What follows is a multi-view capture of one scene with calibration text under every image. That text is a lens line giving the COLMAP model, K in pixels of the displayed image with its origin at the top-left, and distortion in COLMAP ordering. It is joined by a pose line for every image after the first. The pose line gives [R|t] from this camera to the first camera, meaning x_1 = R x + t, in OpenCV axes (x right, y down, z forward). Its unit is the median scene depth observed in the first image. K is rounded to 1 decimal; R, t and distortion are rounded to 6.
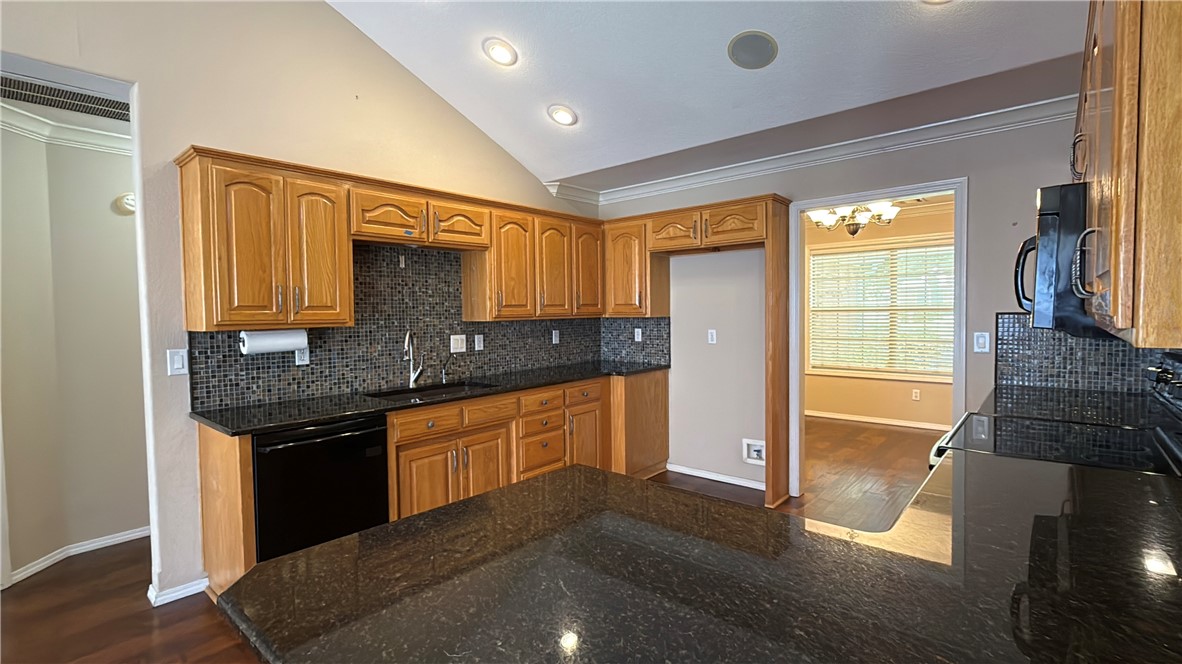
lens RADIAL K [[536.5, 0, 585.5], [0, 536.5, 331.6], [0, 0, 1]] dist [0.004835, -0.000140]
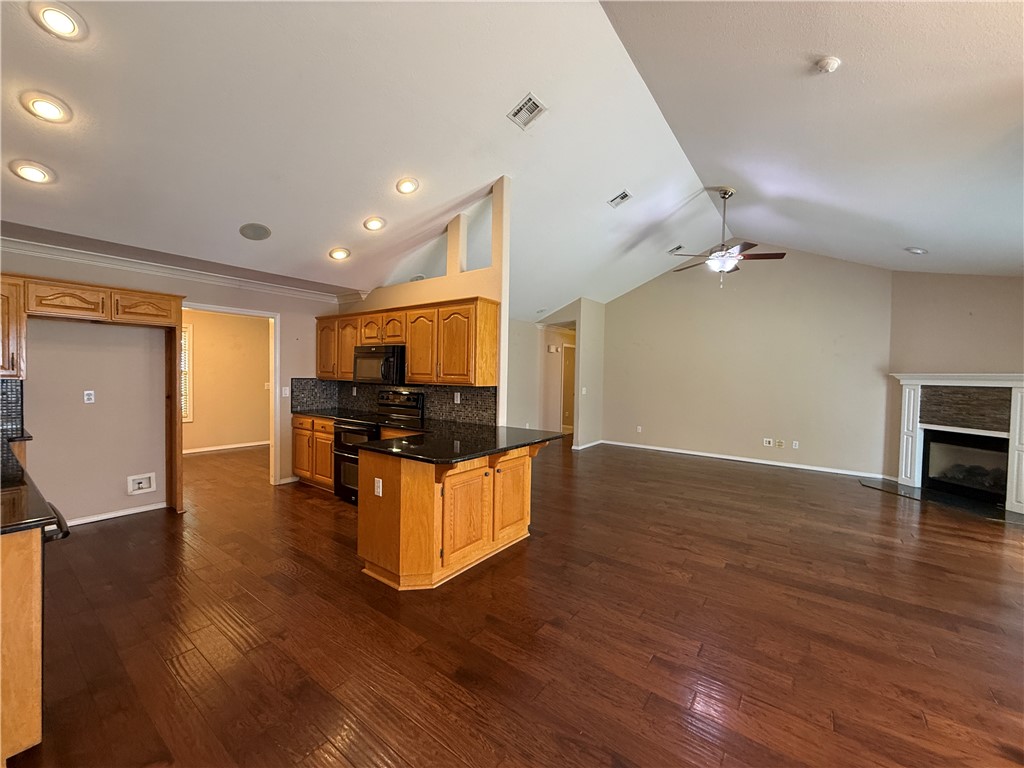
lens RADIAL K [[408.0, 0, 510.5], [0, 408.0, 383.7], [0, 0, 1]] dist [-0.004827, 0.000800]
pose [[-0.080308, -0.009492, 0.996725, -0.869404], [0.022162, 0.999690, 0.011306, -0.011258], [-0.996524, 0.022998, -0.080072, 0.217659]]
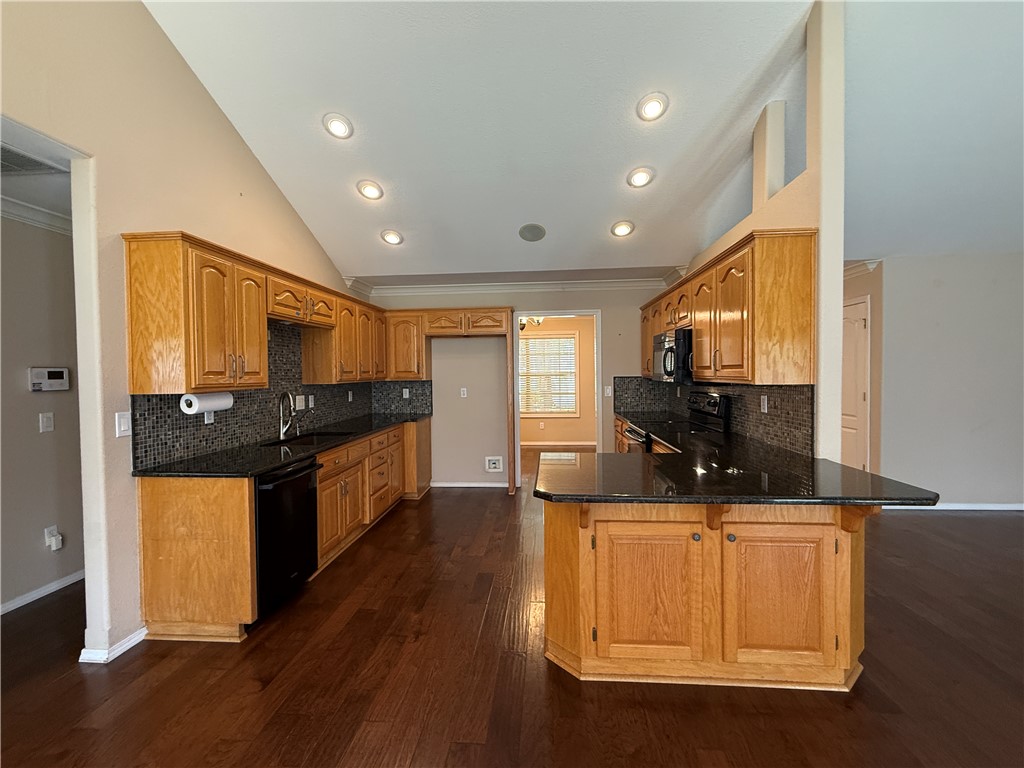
lens RADIAL K [[440.4, 0, 509.9], [0, 440.4, 383.6], [0, 0, 1]] dist [-0.000234, -0.000293]
pose [[0.806976, -0.009999, 0.590500, -0.494351], [0.023288, 0.999618, -0.014899, 0.005490], [-0.590125, 0.025775, 0.806900, -0.109385]]
